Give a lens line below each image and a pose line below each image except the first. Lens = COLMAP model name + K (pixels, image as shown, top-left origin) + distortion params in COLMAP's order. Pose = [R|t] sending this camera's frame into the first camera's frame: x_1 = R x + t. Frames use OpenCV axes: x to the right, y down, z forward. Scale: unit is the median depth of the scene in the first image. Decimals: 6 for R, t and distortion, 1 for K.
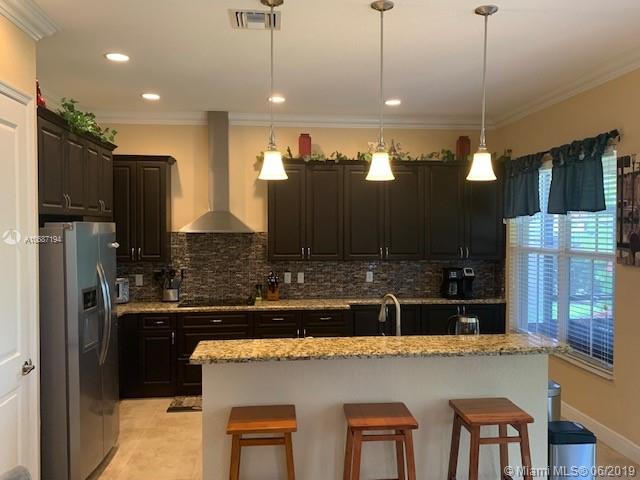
lens RADIAL K [[542.0, 0, 323.8], [0, 542.0, 238.1], [0, 0, 1]] dist [0.056115, -0.024915]
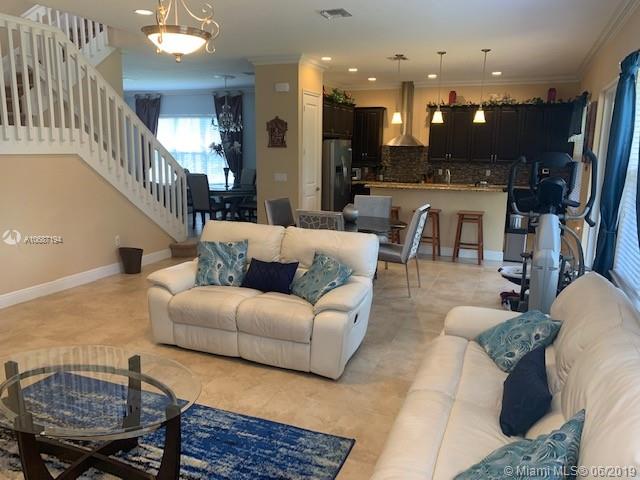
lens RADIAL K [[494.2, 0, 320.4], [0, 494.2, 243.5], [0, 0, 1]] dist [0.024800, -0.015453]
pose [[0.878667, 0.099646, -0.466921, 0.396000], [-0.020623, 0.984986, 0.171397, 0.034533], [0.476990, -0.140971, 0.867530, -0.713080]]
